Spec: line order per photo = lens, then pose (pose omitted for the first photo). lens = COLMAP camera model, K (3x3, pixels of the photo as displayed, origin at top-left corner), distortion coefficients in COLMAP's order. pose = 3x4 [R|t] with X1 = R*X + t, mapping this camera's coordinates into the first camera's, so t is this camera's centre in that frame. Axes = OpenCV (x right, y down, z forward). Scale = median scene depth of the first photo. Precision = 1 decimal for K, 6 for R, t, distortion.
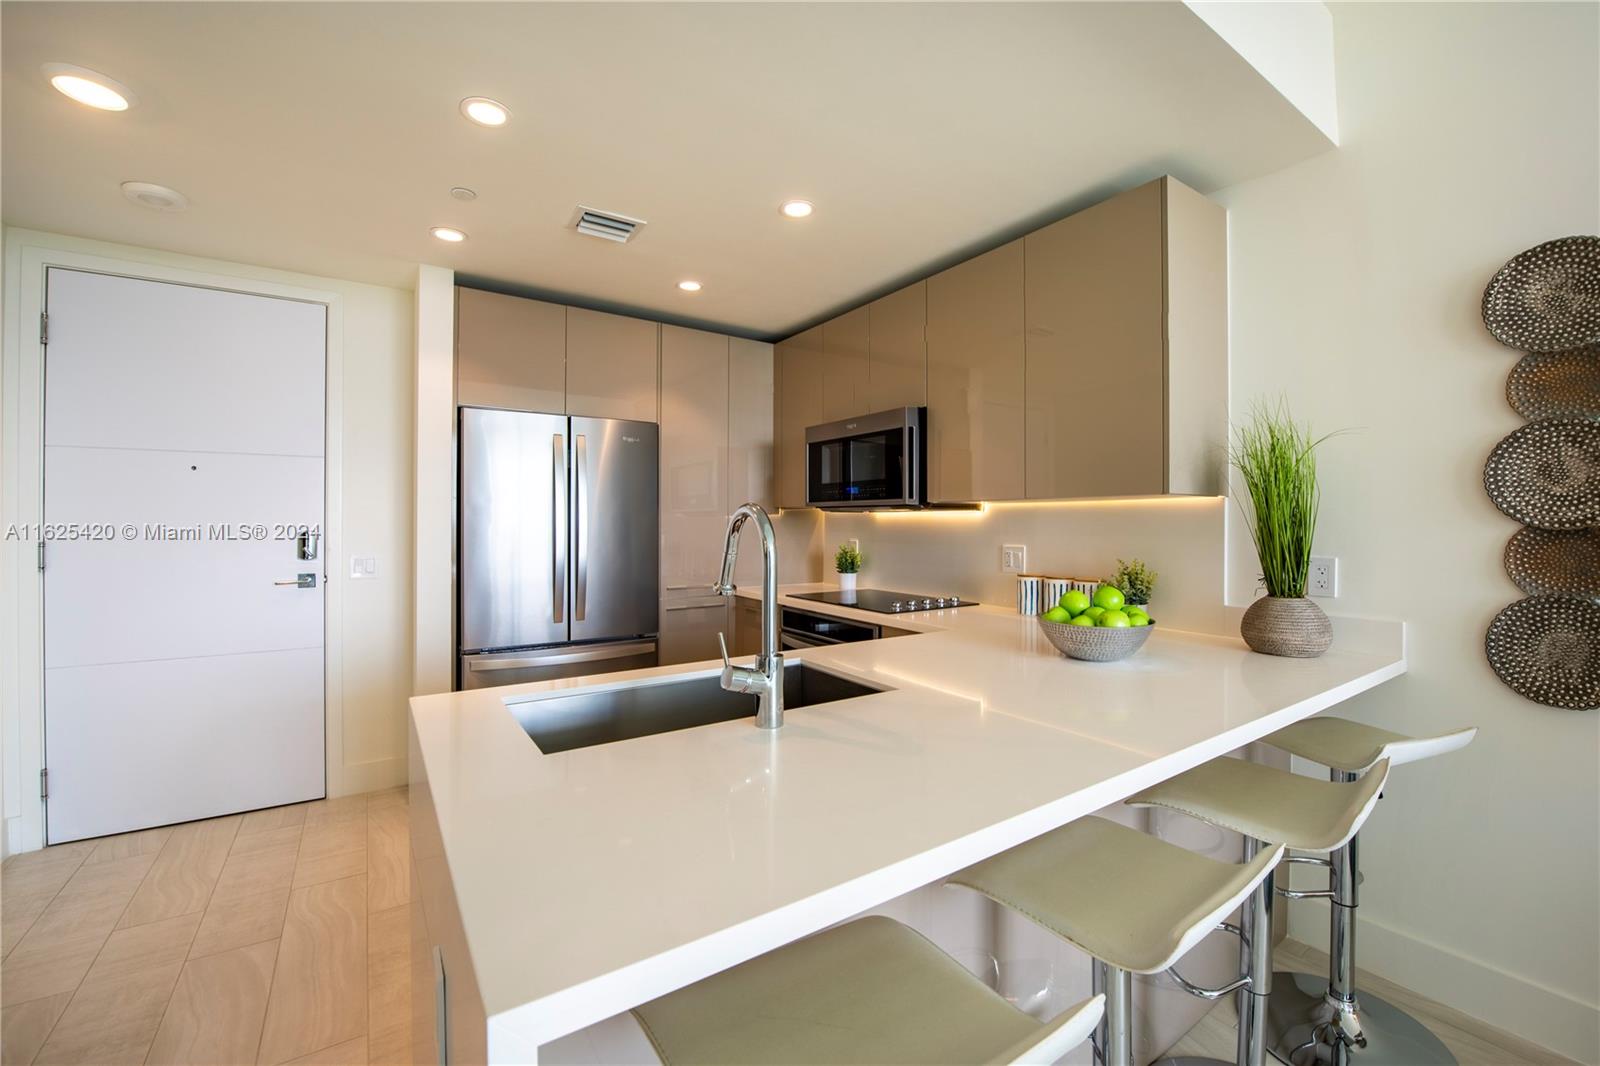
lens RADIAL K [[650.4, 0, 804.9], [0, 650.4, 523.9], [0, 0, 1]] dist [-0.021525, -0.000163]
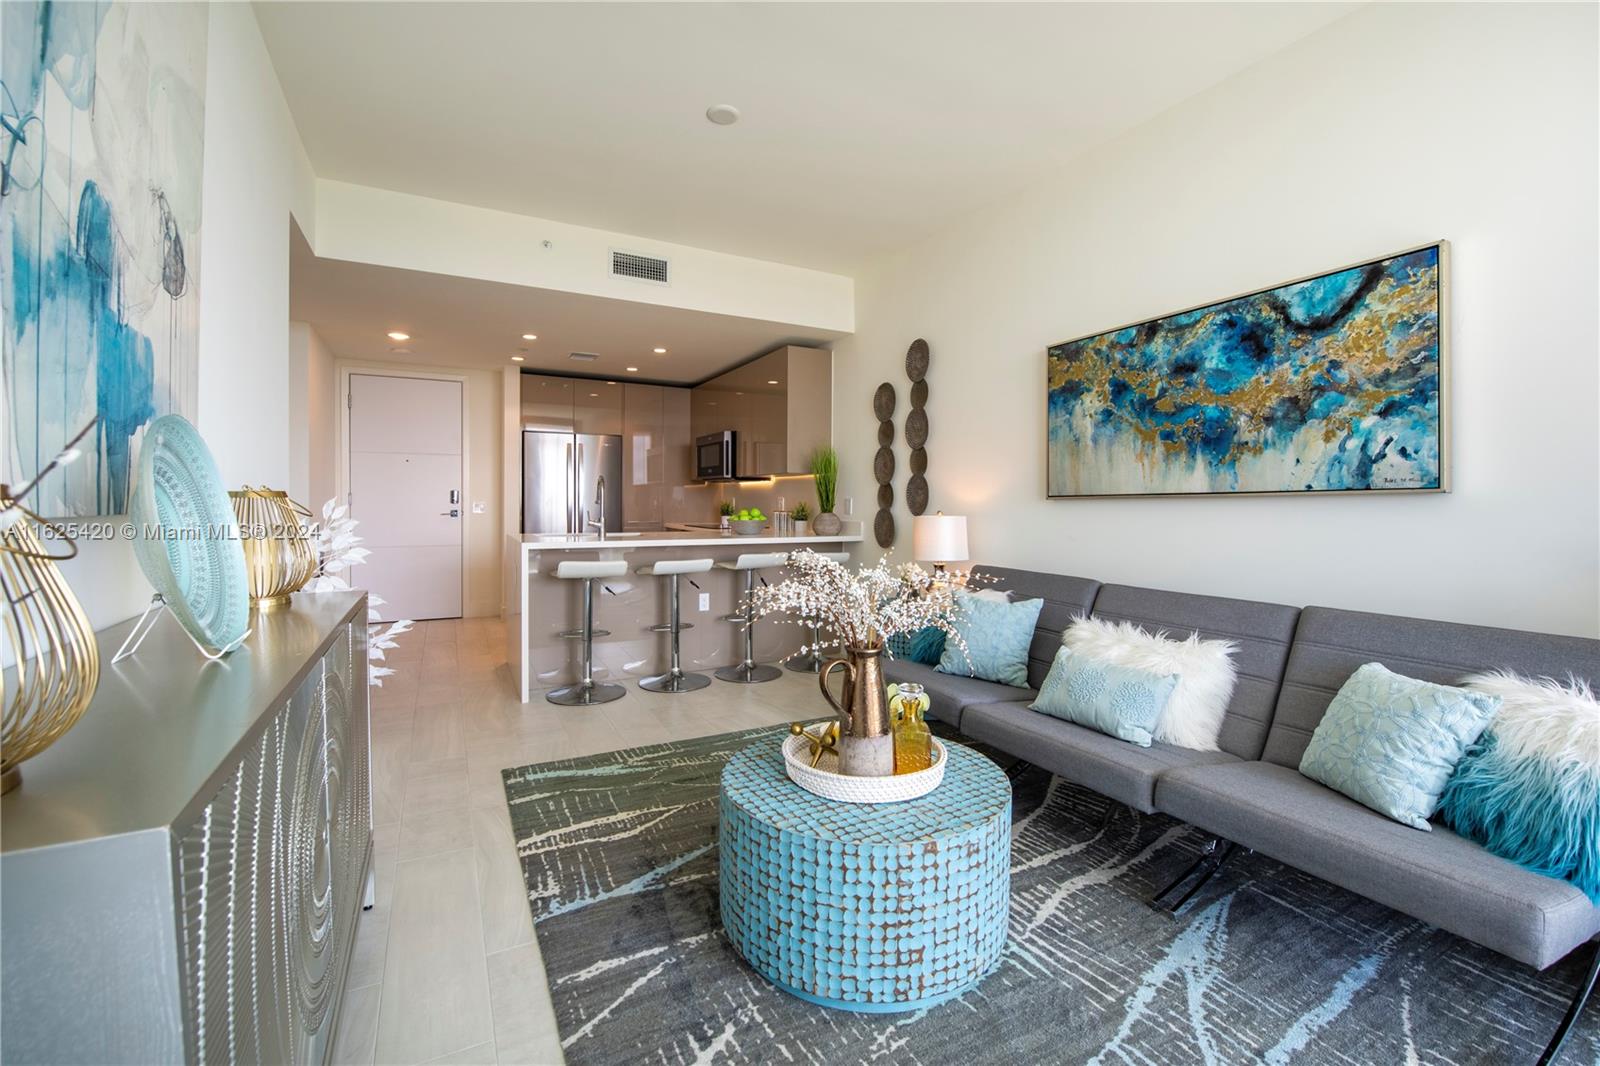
lens RADIAL K [[670.8, 0, 798.3], [0, 670.8, 508.0], [0, 0, 1]] dist [-0.019419, -0.000040]
pose [[0.994026, 0.005721, -0.108997, 0.590642], [-0.004784, 0.999949, 0.008857, 0.045266], [0.109042, -0.008282, 0.994003, -1.060967]]
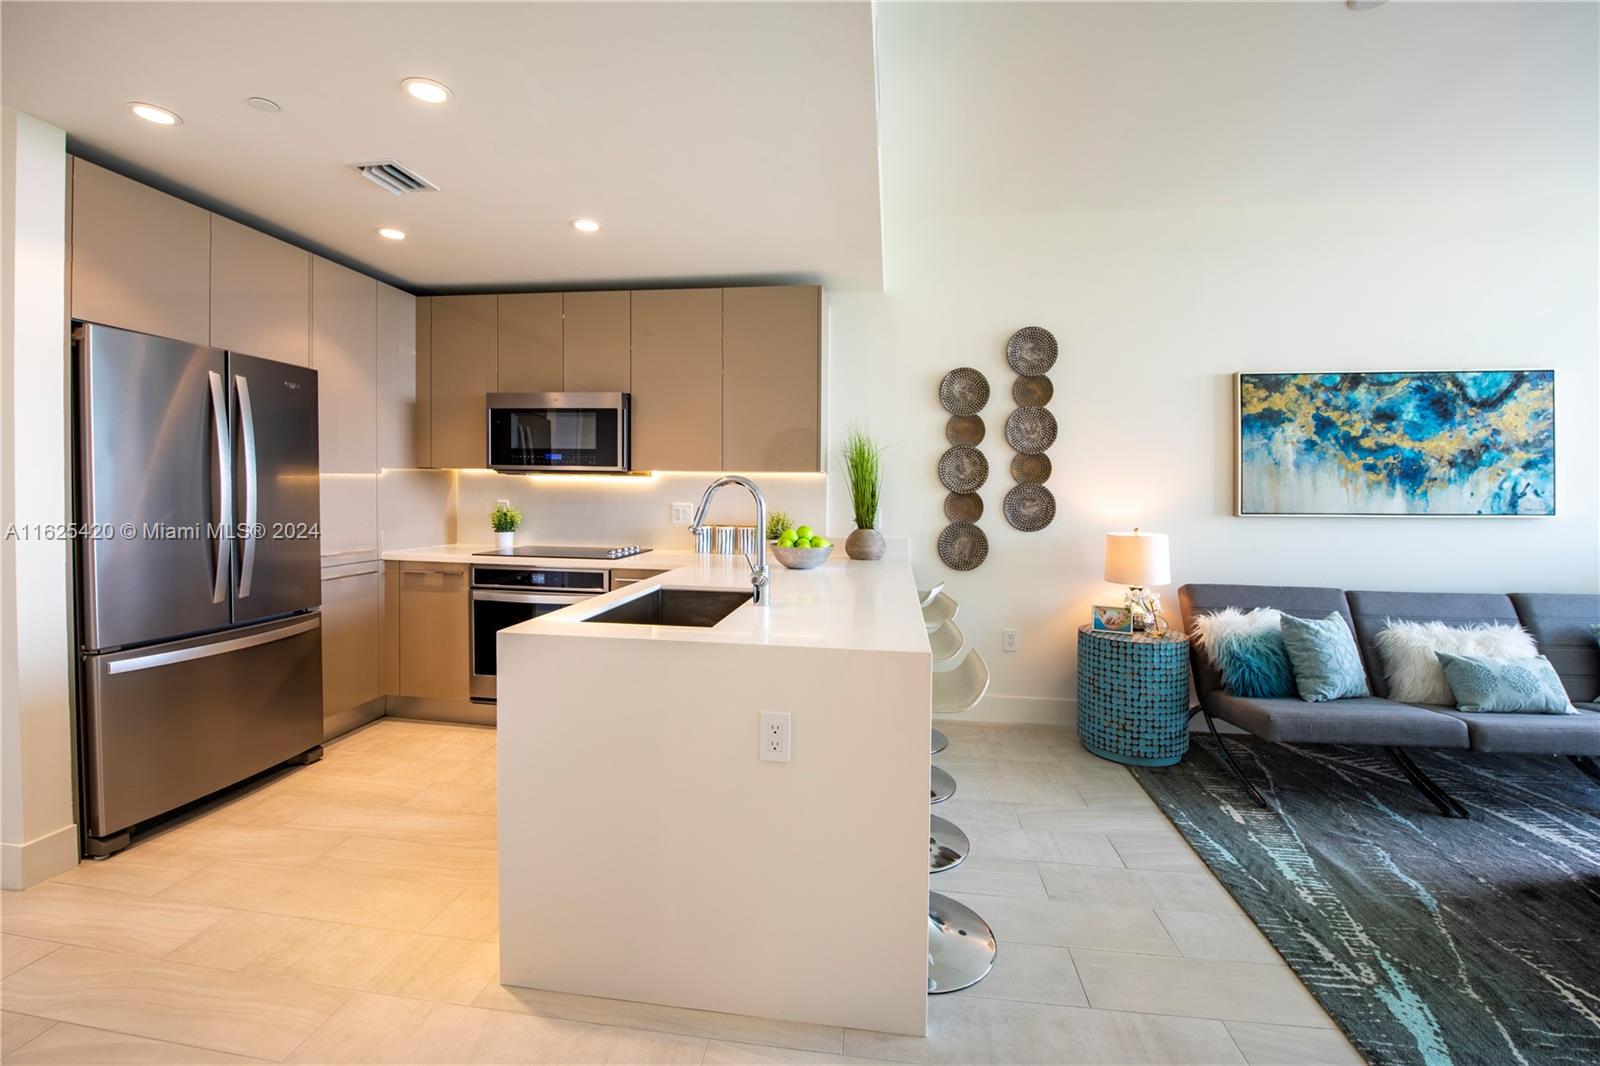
lens RADIAL K [[678.8, 0, 800.4], [0, 678.8, 497.8], [0, 0, 1]] dist [-0.024185, -0.000111]
pose [[0.670929, -0.001376, 0.741521, -0.540330], [-0.012473, 0.999836, 0.013141, -0.000511], [-0.741417, -0.018065, 0.670801, -0.117543]]
